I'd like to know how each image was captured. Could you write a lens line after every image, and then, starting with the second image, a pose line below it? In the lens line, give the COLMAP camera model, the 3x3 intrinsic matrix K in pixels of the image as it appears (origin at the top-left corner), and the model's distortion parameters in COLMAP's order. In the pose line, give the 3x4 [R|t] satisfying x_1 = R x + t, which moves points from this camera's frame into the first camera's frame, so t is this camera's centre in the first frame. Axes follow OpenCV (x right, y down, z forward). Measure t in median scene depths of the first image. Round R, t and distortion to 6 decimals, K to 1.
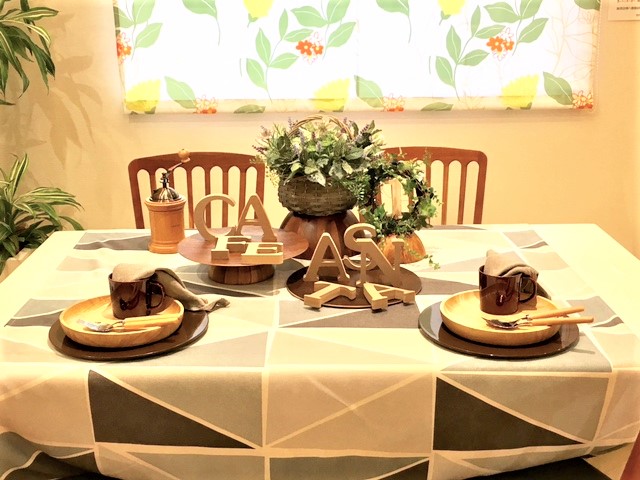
lens RADIAL K [[820.4, 0, 320.2], [0, 820.4, 239.0], [0, 0, 1]] dist [0.058024, 0.000000]
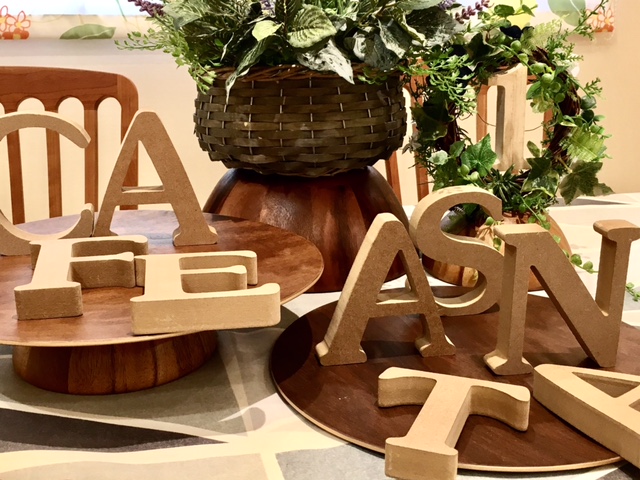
lens RADIAL K [[820.4, 0, 319.9], [0, 820.4, 243.7], [0, 0, 1]] dist [0.058024, 0.000000]
pose [[0.979343, -0.048063, 0.196412, -0.079738], [0.048357, 0.998825, 0.003302, 0.002133], [-0.196340, 0.006264, 0.980516, 0.656711]]
